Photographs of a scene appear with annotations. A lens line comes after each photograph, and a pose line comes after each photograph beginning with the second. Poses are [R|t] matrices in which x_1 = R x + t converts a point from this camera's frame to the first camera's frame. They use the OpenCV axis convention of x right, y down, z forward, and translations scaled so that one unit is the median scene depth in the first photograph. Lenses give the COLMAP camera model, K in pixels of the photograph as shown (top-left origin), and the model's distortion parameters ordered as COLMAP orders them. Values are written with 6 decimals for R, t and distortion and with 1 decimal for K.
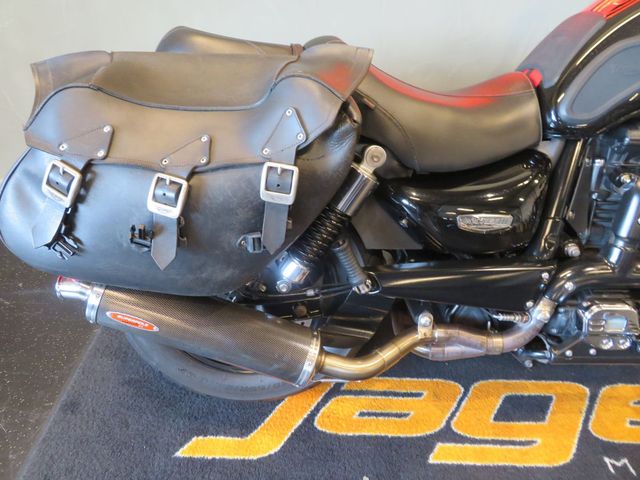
lens RADIAL K [[462.1, 0, 311.4], [0, 462.1, 238.3], [0, 0, 1]] dist [-0.021183, 0.013950]
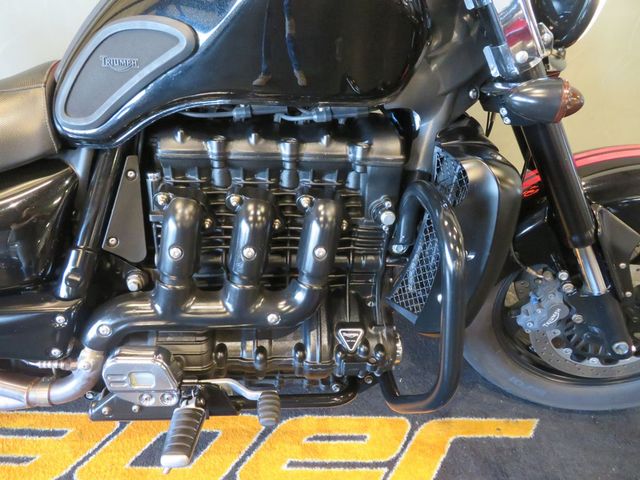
lens RADIAL K [[462.1, 0, 321.3], [0, 462.1, 236.0], [0, 0, 1]] dist [-0.021183, 0.013950]
pose [[0.998796, 0.000954, 0.049052, 0.781426], [-0.003778, 0.998338, 0.057511, -0.096333], [-0.048915, -0.057627, 0.997139, 0.152830]]
